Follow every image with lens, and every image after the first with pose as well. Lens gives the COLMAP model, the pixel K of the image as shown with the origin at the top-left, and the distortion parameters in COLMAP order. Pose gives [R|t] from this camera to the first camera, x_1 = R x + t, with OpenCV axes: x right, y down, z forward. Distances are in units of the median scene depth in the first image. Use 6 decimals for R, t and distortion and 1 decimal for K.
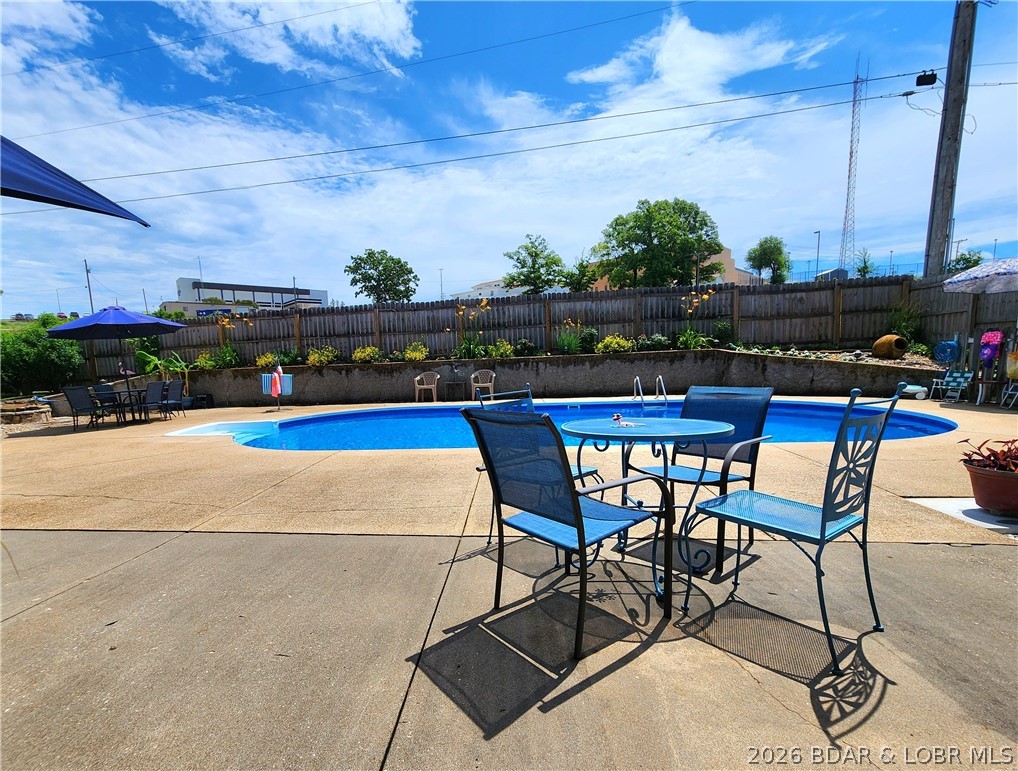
lens RADIAL K [[463.1, 0, 459.1], [0, 463.1, 423.4], [0, 0, 1]] dist [-0.002906, 0.000415]
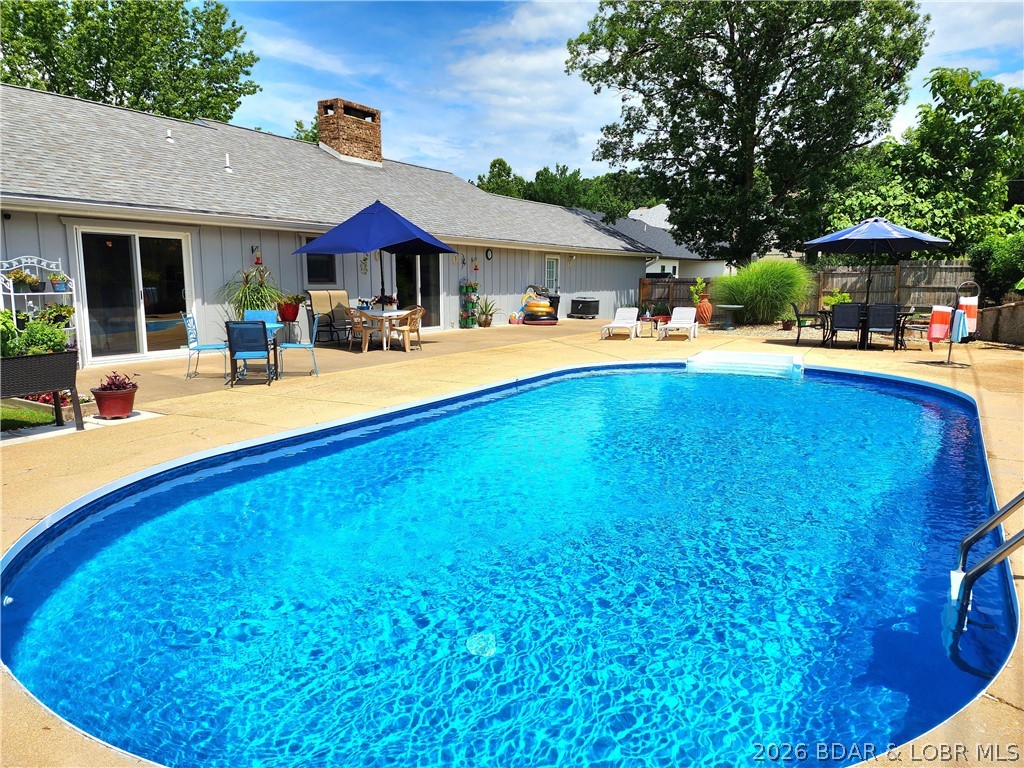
lens RADIAL K [[671.8, 0, 508.4], [0, 671.8, 379.1], [0, 0, 1]] dist [0.042390, -0.031252]
pose [[-0.419997, 0.173020, -0.890880, 0.585798], [-0.104664, 0.965873, 0.236928, -0.140724], [0.901470, 0.192752, -0.387555, 0.701761]]
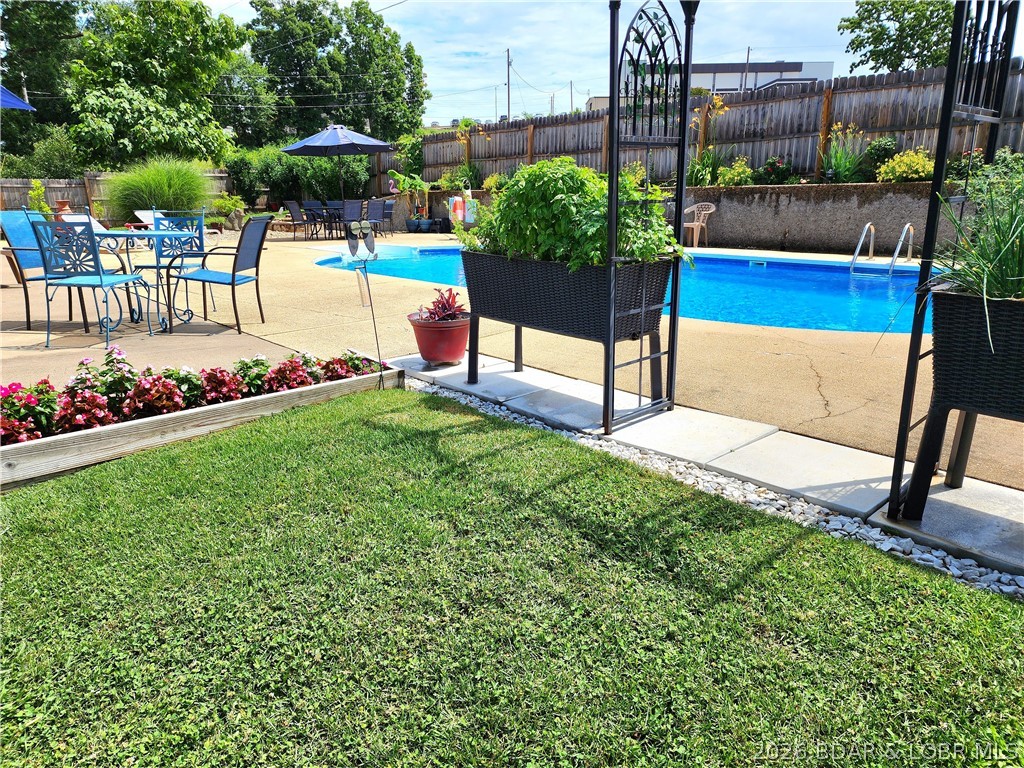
lens RADIAL K [[671.8, 0, 520.2], [0, 671.8, 385.4], [0, 0, 1]] dist [0.042390, -0.031252]
pose [[0.776392, 0.203291, -0.596564, 0.484832], [-0.104920, 0.975032, 0.195715, -0.015617], [0.621456, -0.089359, 0.778336, -0.001939]]
